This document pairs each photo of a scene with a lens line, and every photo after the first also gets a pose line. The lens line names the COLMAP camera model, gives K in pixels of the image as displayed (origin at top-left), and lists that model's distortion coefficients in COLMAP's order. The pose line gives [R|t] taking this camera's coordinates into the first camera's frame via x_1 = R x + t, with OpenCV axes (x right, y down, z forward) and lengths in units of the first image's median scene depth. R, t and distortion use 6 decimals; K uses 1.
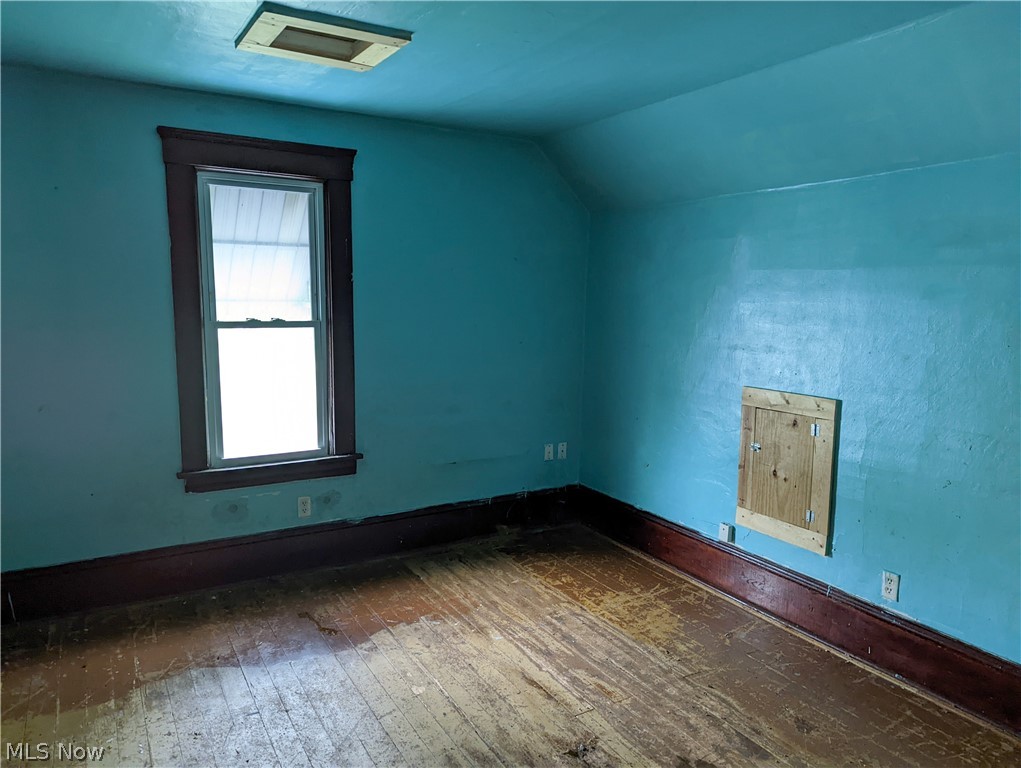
lens RADIAL K [[720.7, 0, 509.0], [0, 720.7, 381.9], [0, 0, 1]] dist [0.048158, -0.042296]
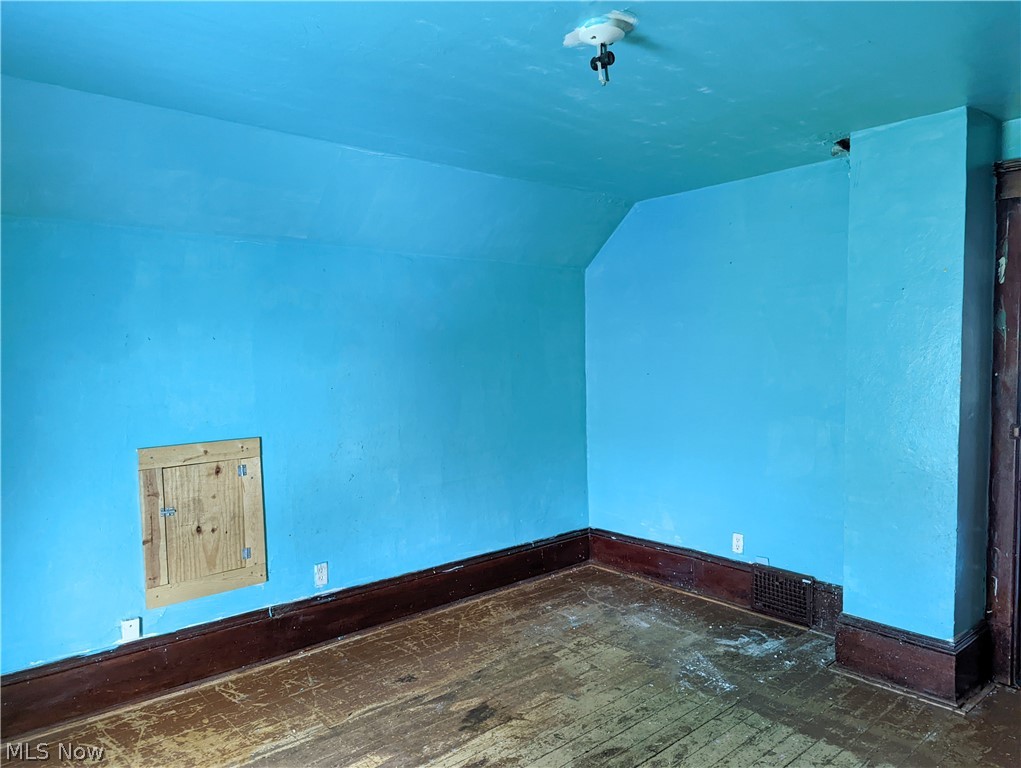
lens RADIAL K [[720.7, 0, 512.0], [0, 720.7, 386.2], [0, 0, 1]] dist [0.048158, -0.042296]
pose [[-0.186440, -0.059402, 0.980669, -0.643771], [0.137593, 0.986754, 0.085929, -0.086239], [-0.972784, 0.150954, -0.175797, 0.752074]]
